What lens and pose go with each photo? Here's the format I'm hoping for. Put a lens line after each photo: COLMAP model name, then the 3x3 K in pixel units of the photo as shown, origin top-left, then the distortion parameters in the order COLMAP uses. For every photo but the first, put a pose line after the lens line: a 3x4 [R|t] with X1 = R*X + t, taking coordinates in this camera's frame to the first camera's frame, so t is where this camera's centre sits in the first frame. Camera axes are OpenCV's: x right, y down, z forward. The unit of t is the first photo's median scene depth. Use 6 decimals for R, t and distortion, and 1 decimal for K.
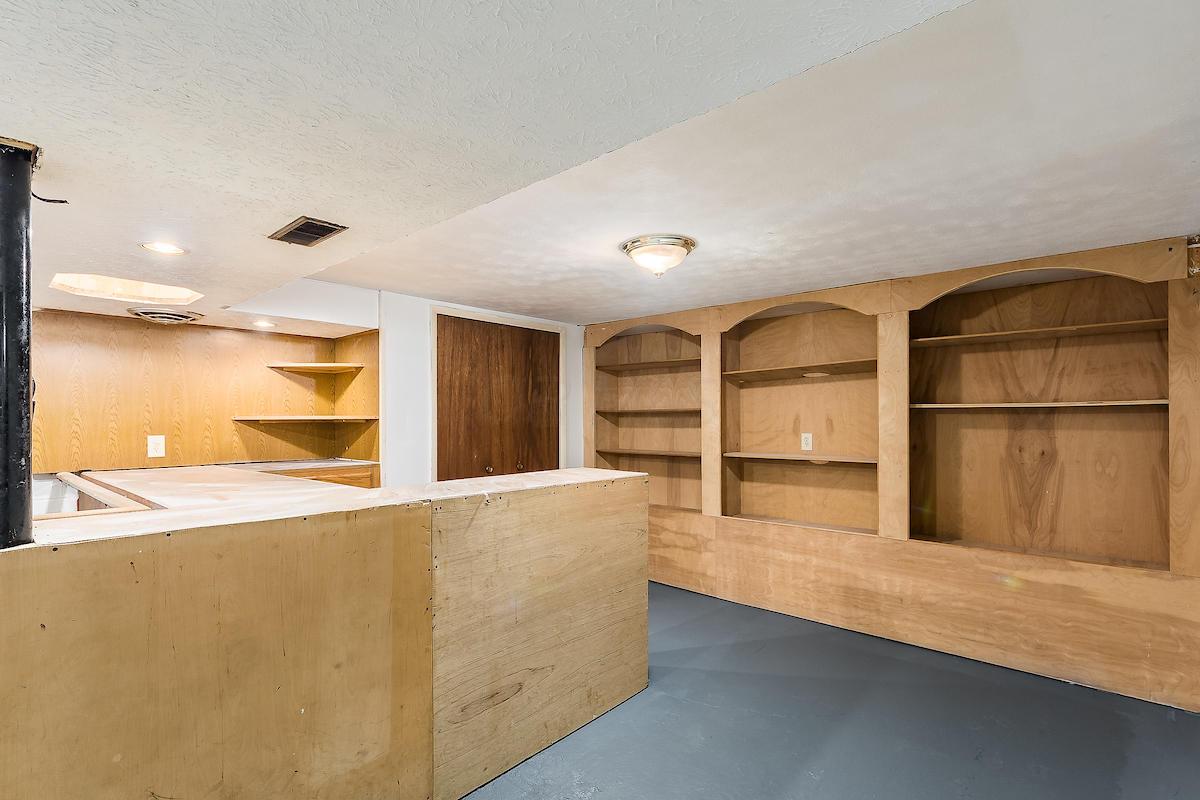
lens RADIAL K [[560.5, 0, 600.0], [0, 560.5, 400.0], [0, 0, 1]] dist [0.034775, -0.017173]
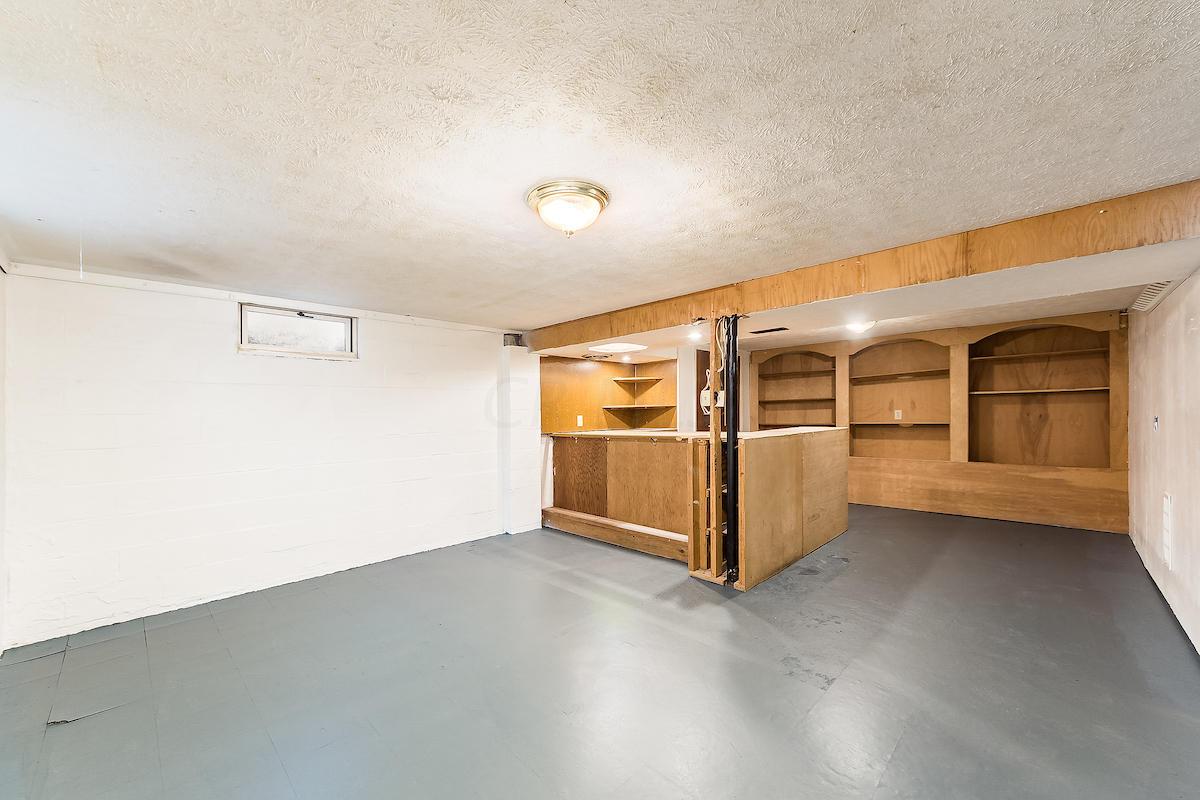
lens RADIAL K [[455.4, 0, 594.3], [0, 455.4, 406.5], [0, 0, 1]] dist [0.000430, 0.000076]
pose [[0.998363, -0.019912, -0.053627, -0.635457], [0.020952, 0.999602, 0.018899, 0.000063], [0.053229, -0.019992, 0.998382, -0.611001]]
